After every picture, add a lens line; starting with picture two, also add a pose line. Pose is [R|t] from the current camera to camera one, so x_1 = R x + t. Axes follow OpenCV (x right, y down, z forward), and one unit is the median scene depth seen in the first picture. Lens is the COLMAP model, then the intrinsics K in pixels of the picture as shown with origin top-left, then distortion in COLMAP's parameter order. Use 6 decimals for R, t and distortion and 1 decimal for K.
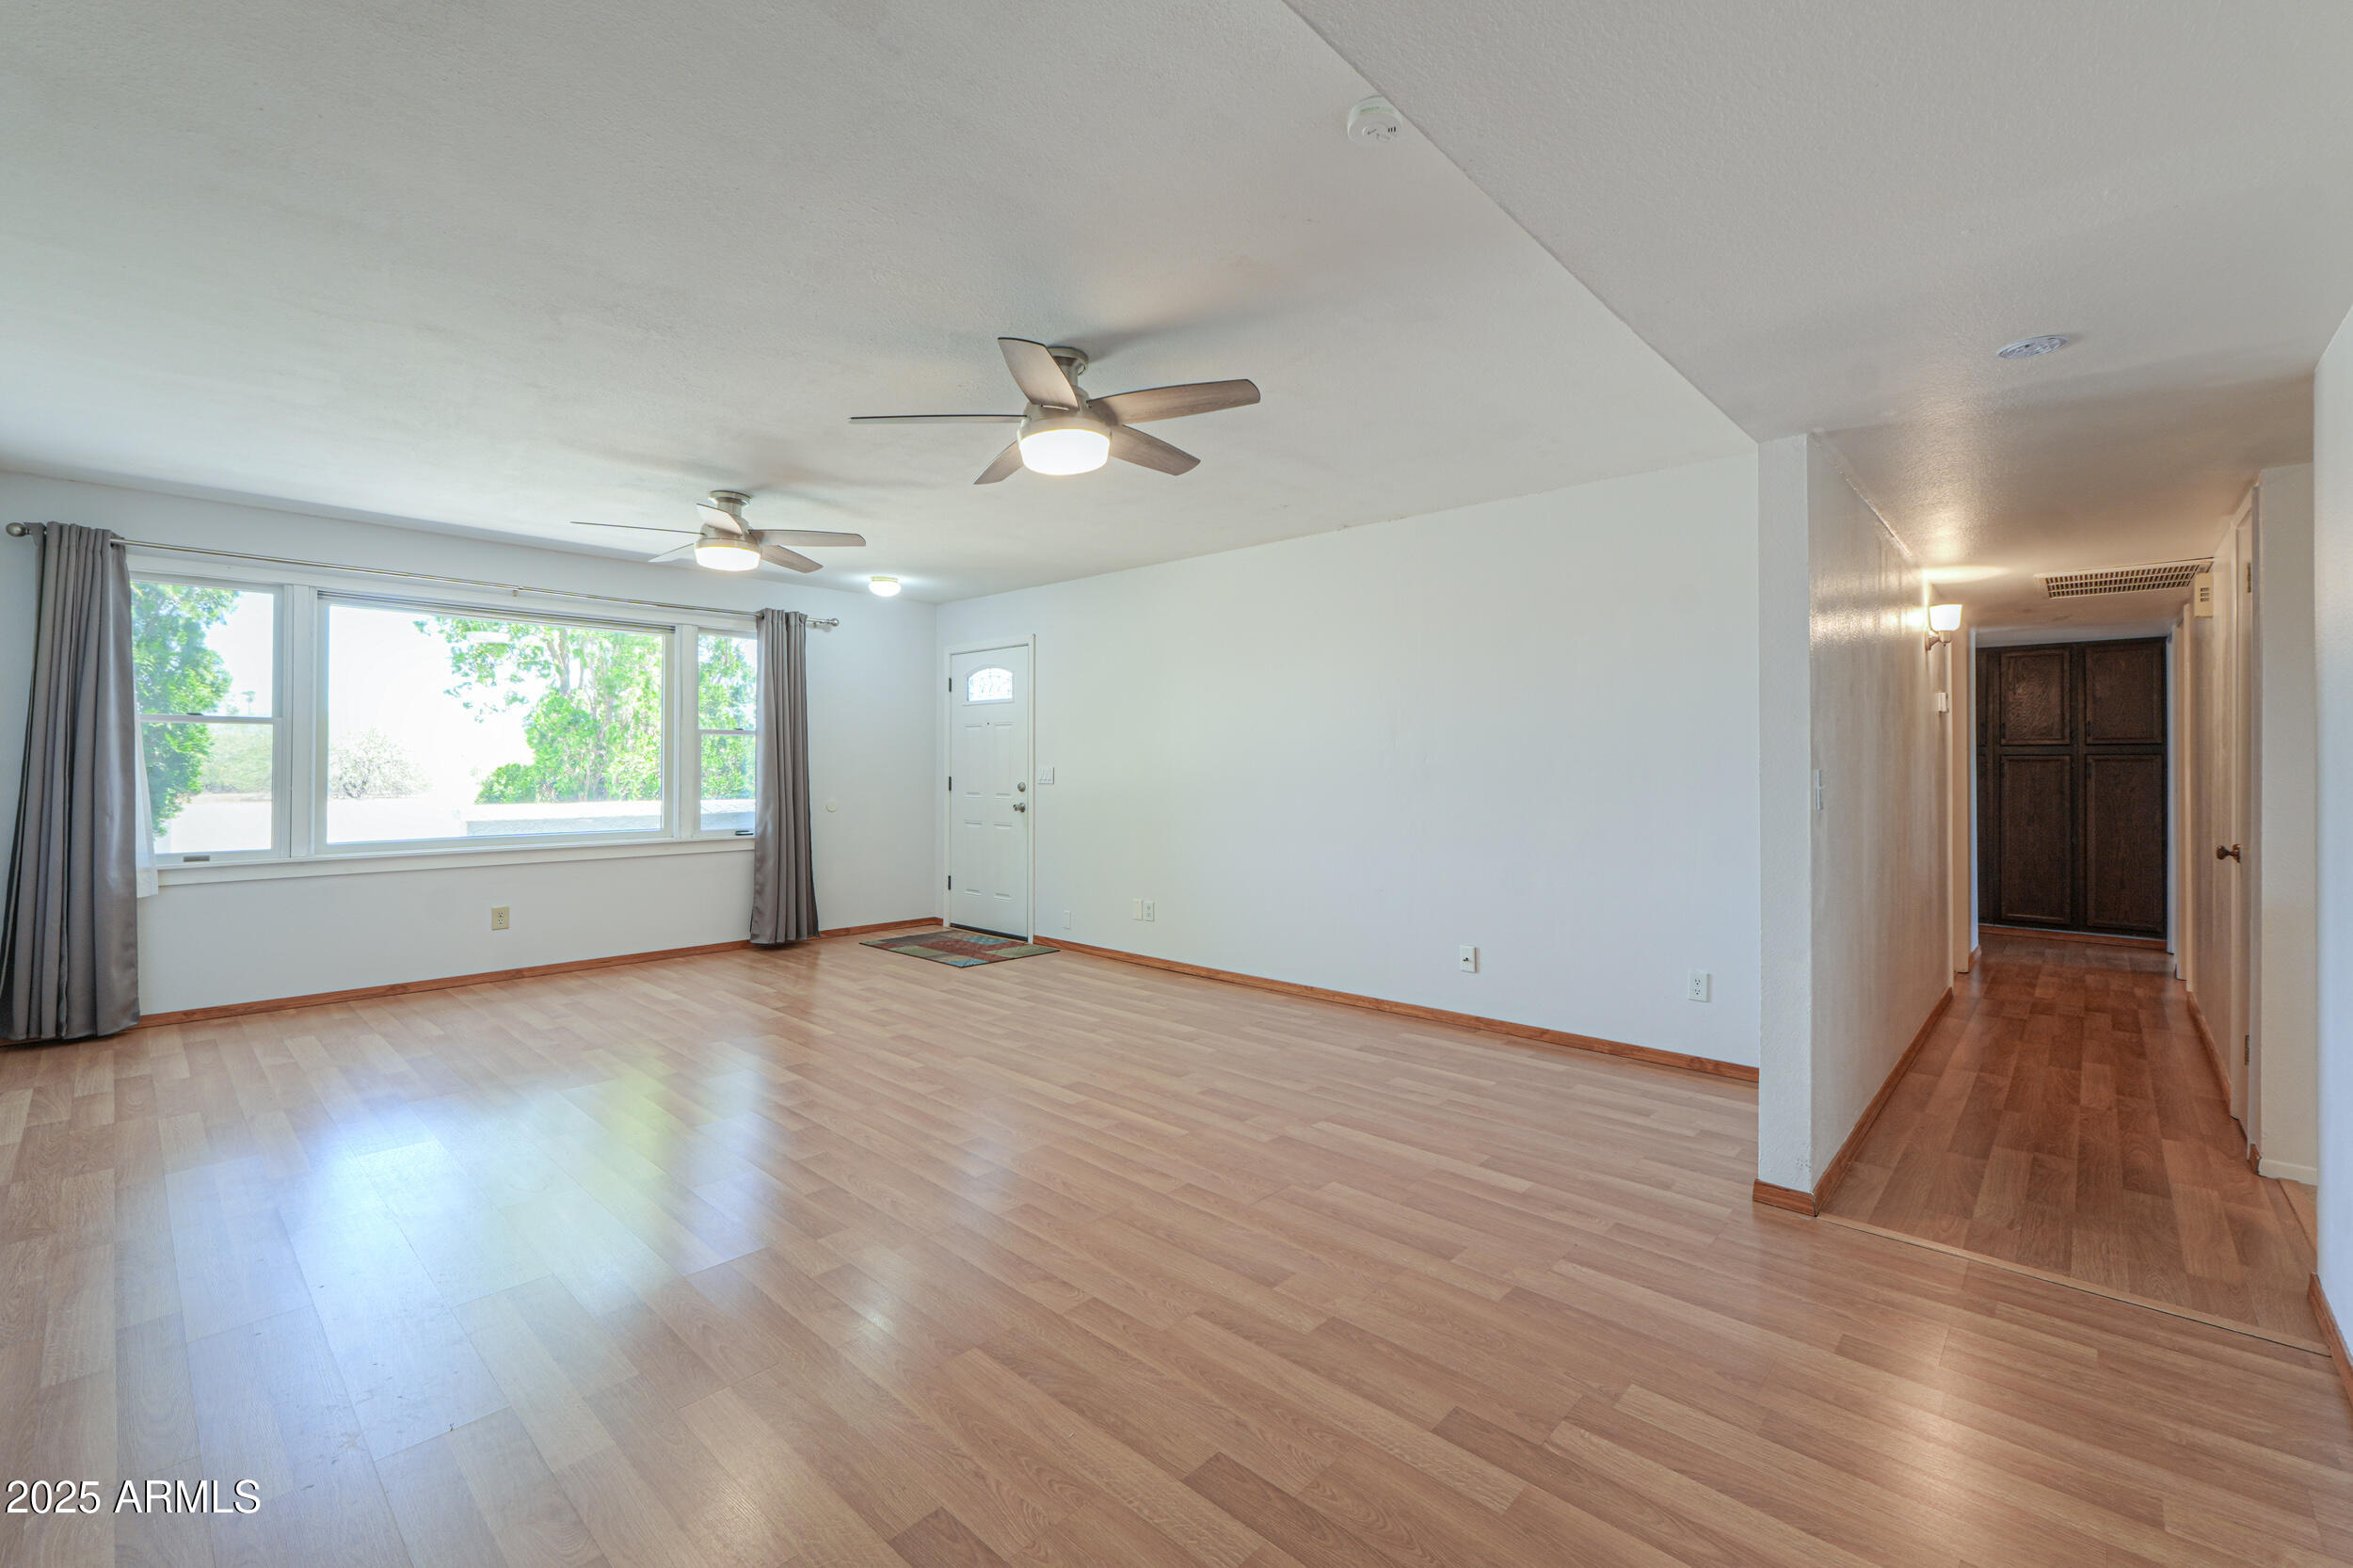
lens RADIAL K [[987.9, 0, 1176.5], [0, 987.9, 784.0], [0, 0, 1]] dist [-0.001642, -0.001228]
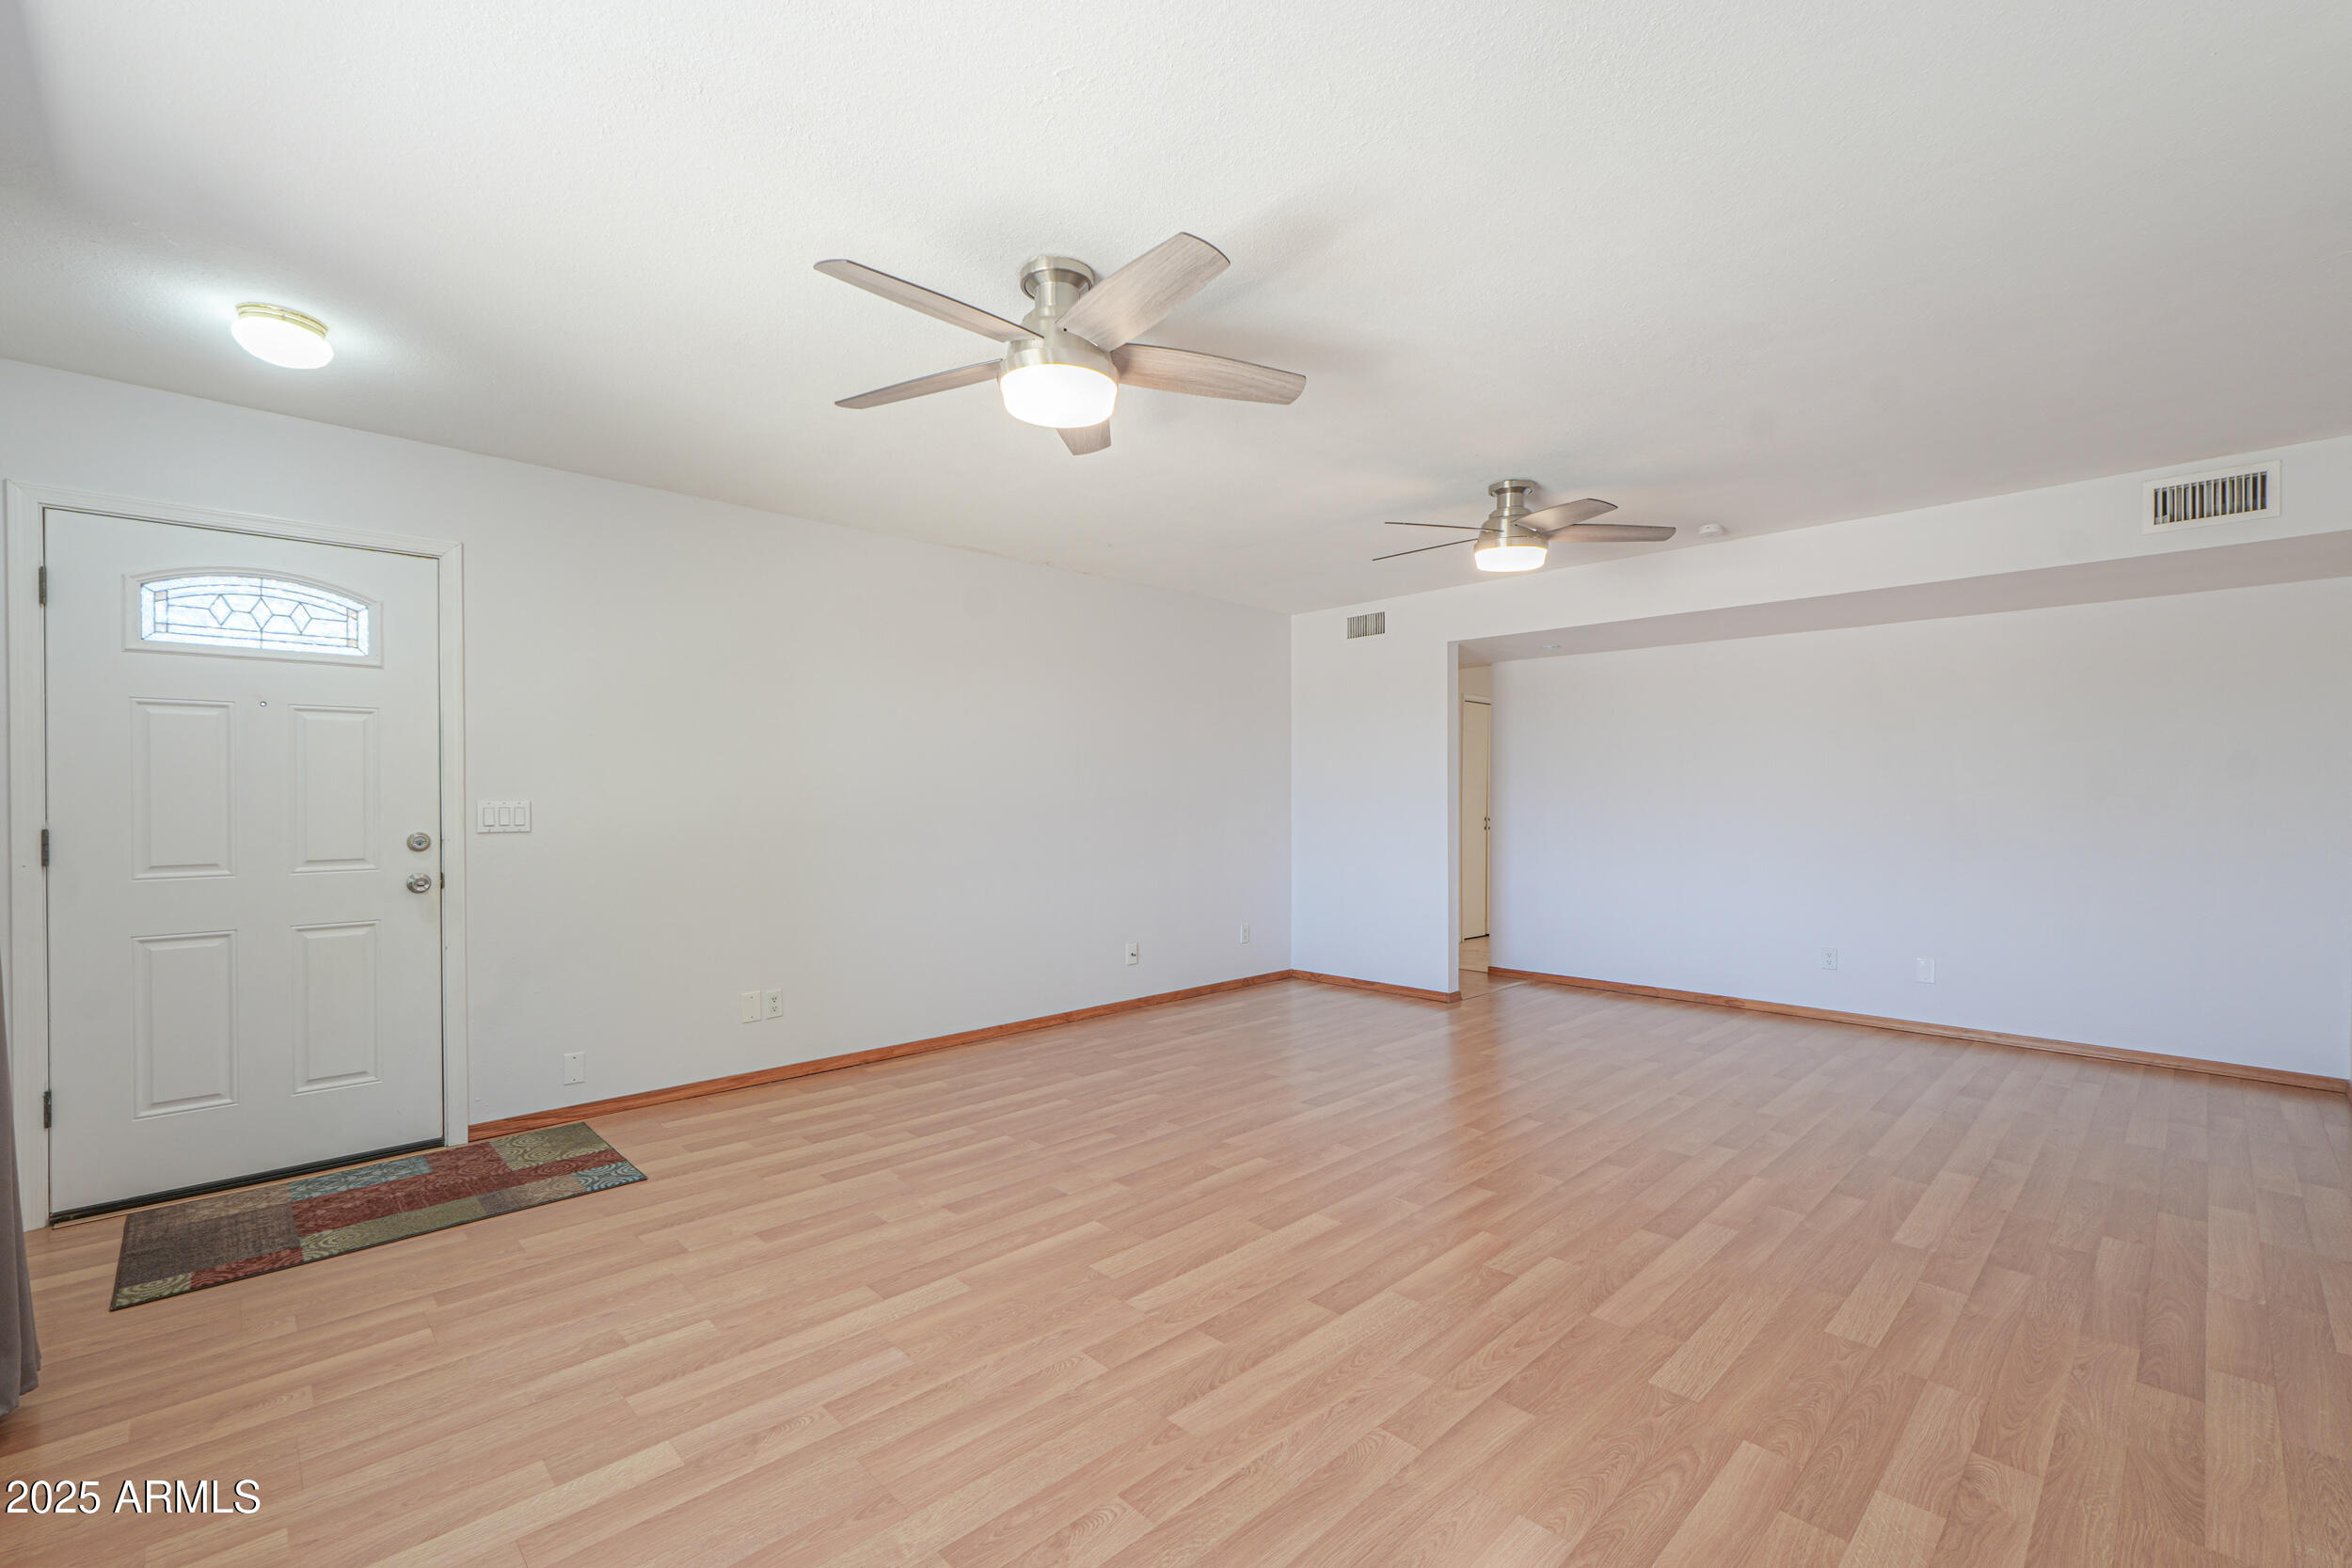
lens RADIAL K [[987.4, 0, 1176.0], [0, 987.4, 784.0], [0, 0, 1]] dist [-0.001642, -0.001228]
pose [[0.057774, 0.009100, 0.998288, -1.149311], [0.014714, 0.999842, -0.009966, -0.029893], [-0.998221, 0.015264, 0.057631, 1.054833]]
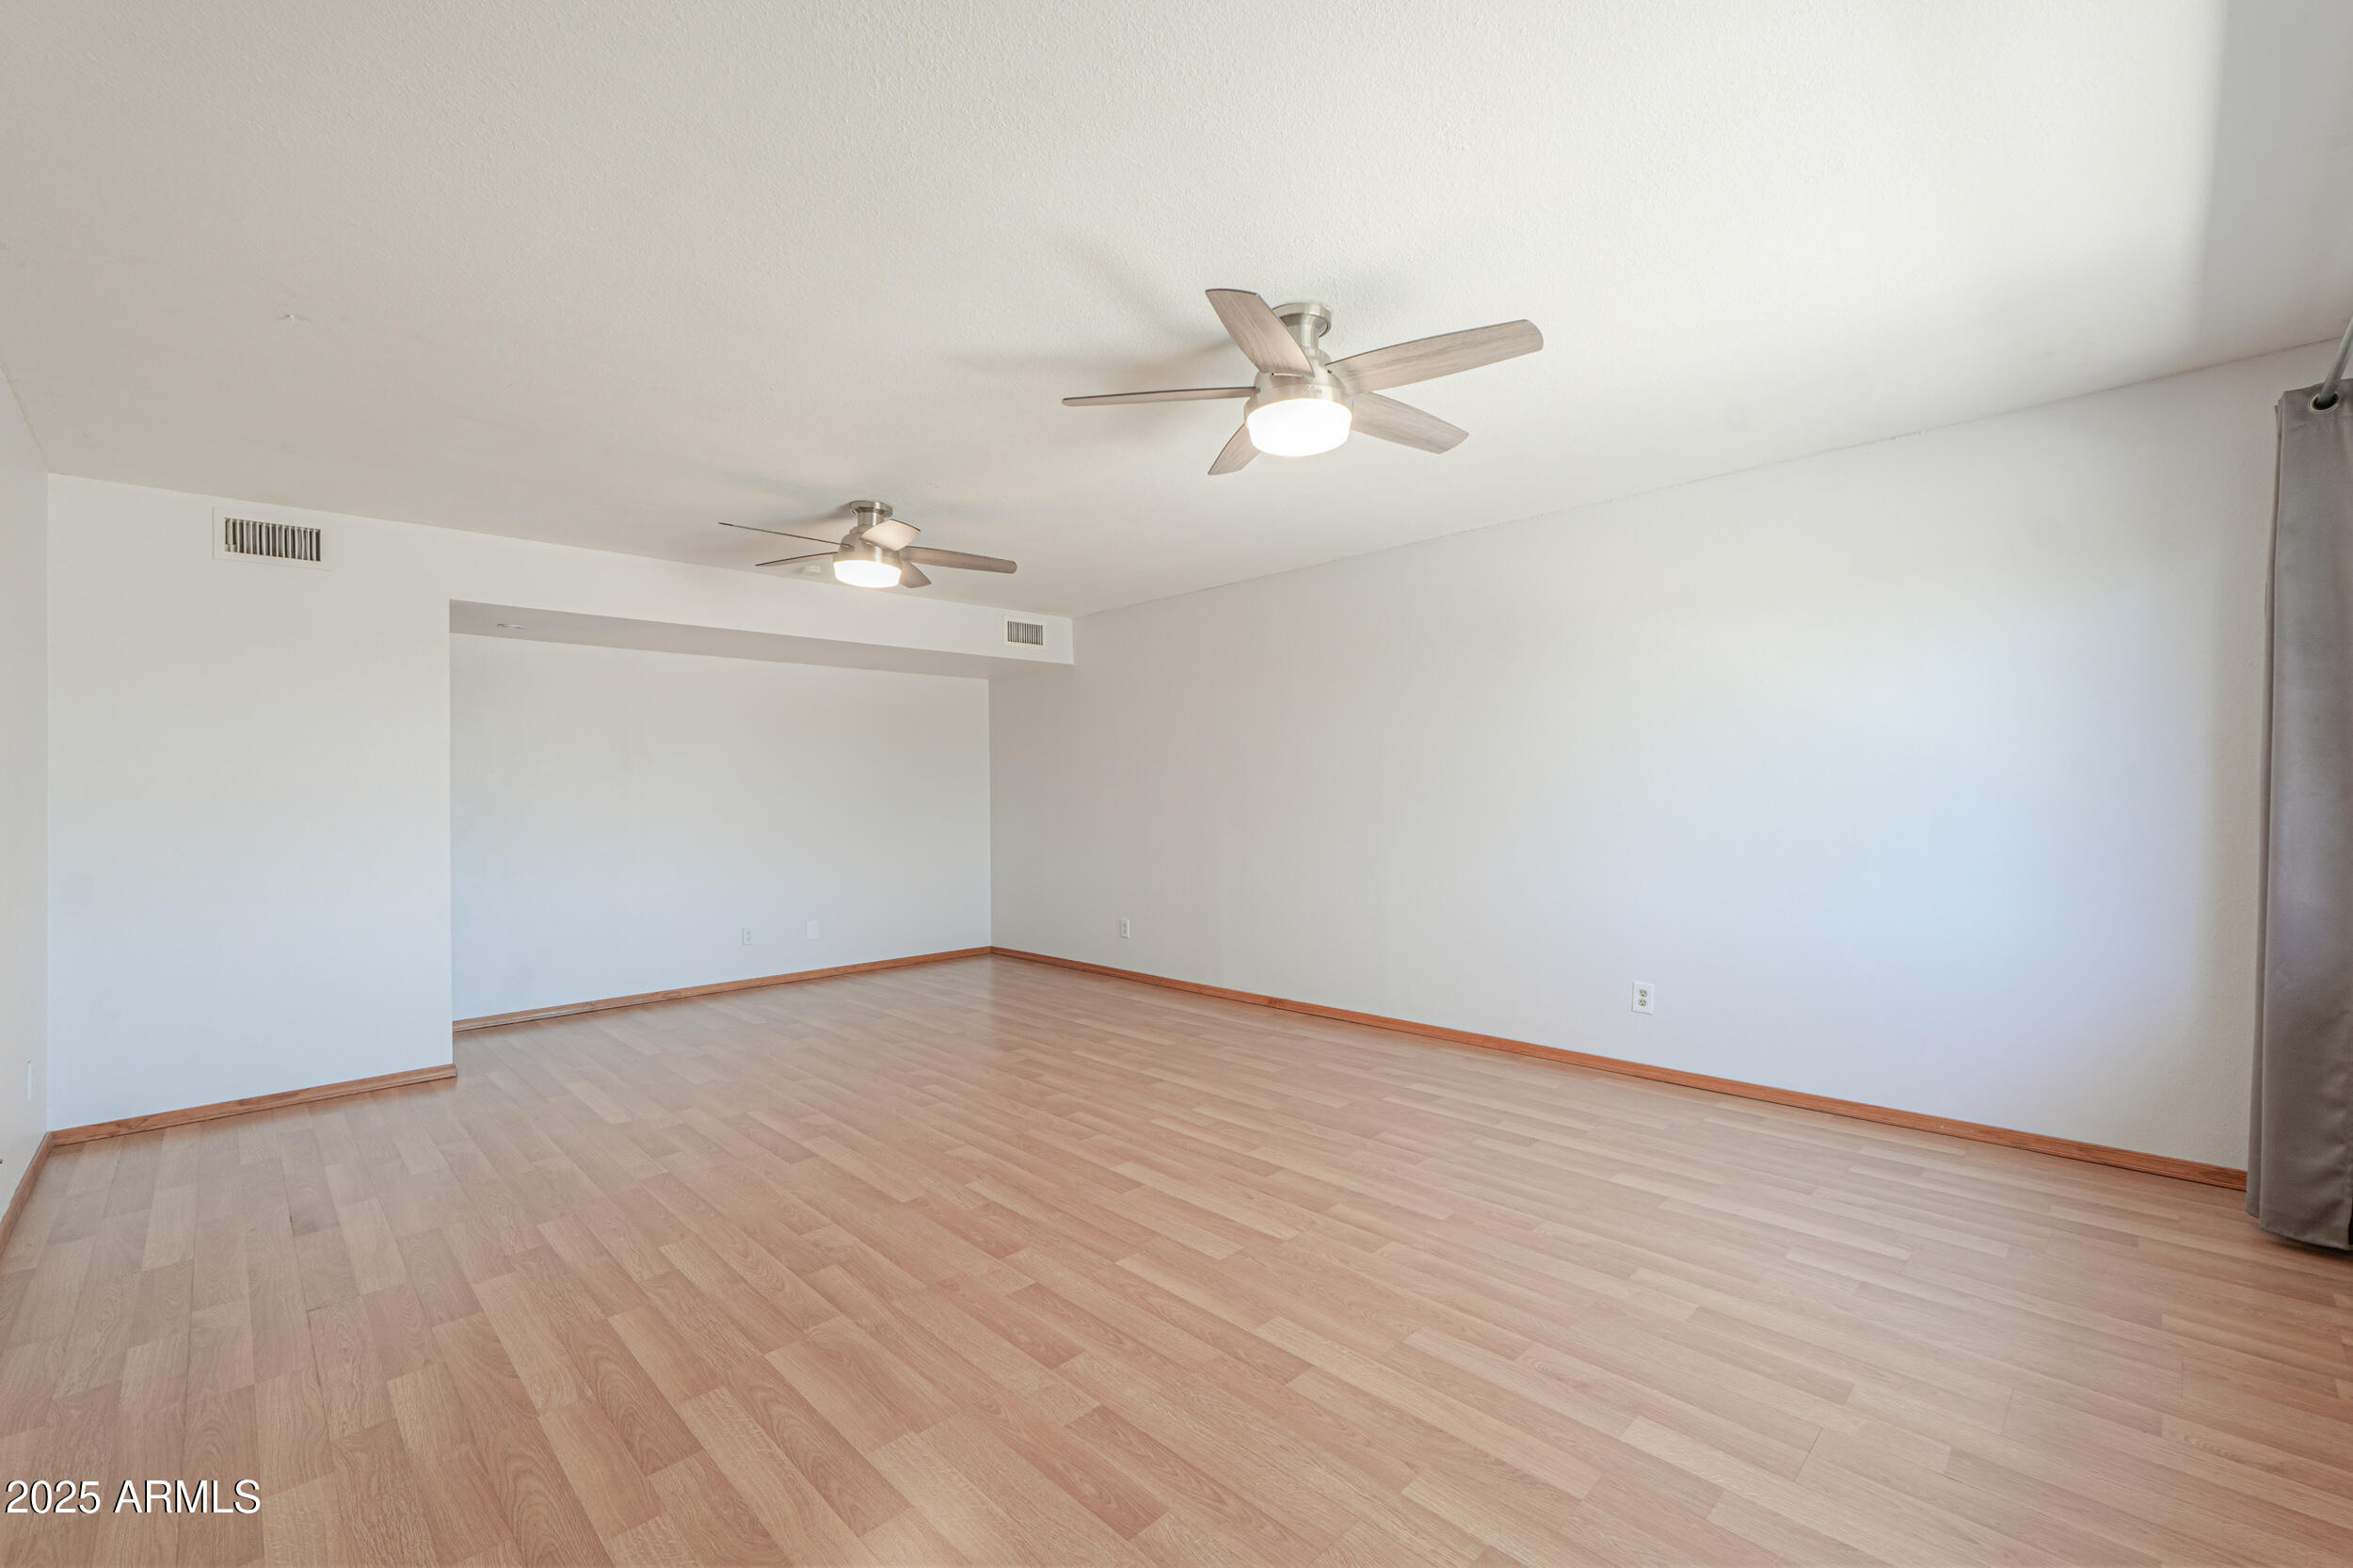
lens RADIAL K [[987.9, 0, 1176.5], [0, 987.9, 784.0], [0, 0, 1]] dist [-0.001642, -0.001228]
pose [[-0.998595, 0.009077, 0.052211, -0.482084], [0.009370, 0.999942, 0.005378, -0.036071], [-0.052159, 0.005860, -0.998622, 1.832888]]
